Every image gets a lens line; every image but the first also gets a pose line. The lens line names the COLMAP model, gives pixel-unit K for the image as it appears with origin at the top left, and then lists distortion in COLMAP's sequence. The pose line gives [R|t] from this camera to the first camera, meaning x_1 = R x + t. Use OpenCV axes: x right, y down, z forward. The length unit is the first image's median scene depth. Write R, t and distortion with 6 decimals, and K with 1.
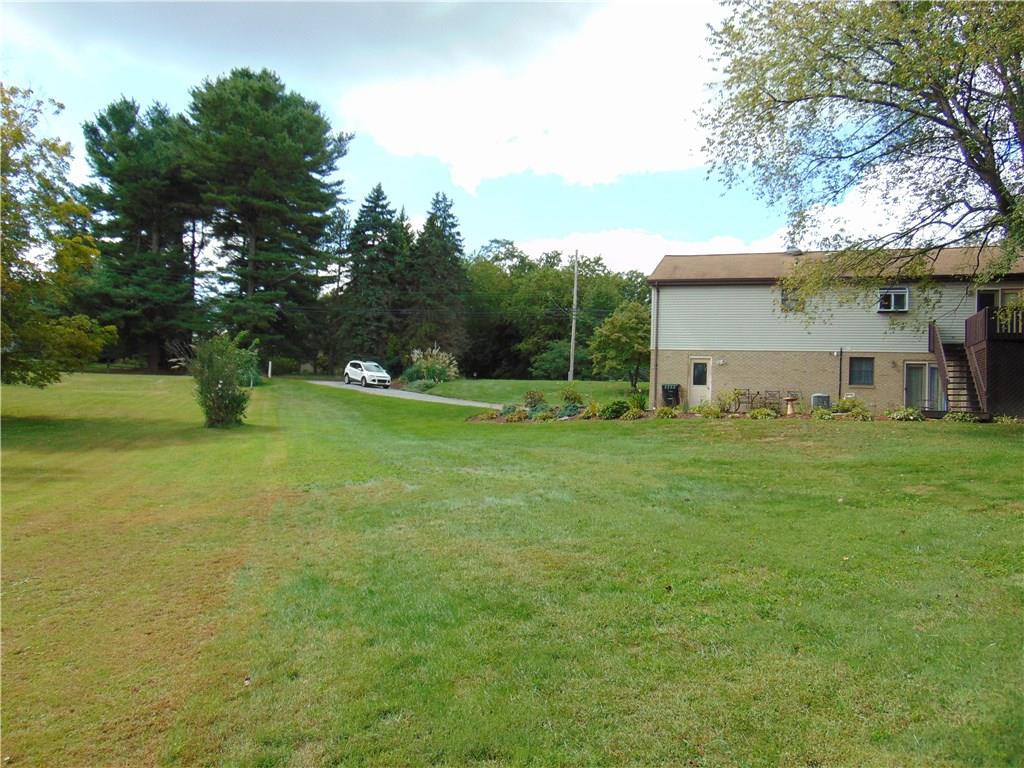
lens RADIAL K [[756.6, 0, 512.1], [0, 756.6, 378.4], [0, 0, 1]] dist [-0.035552, 0.064080]
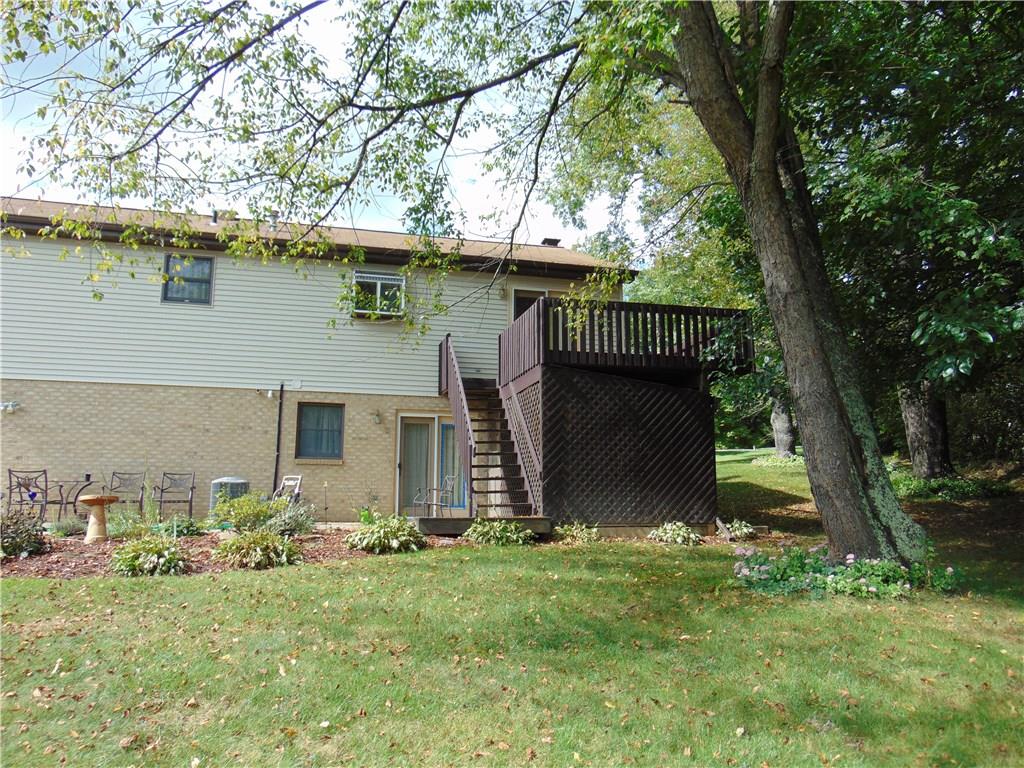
lens RADIAL K [[756.6, 0, 512.8], [0, 756.6, 383.2], [0, 0, 1]] dist [-0.035552, 0.064080]
pose [[0.829745, 0.044708, 0.556349, 0.295945], [0.001966, 0.996546, -0.083015, 0.001061], [-0.558139, 0.069975, 0.826791, 0.522510]]
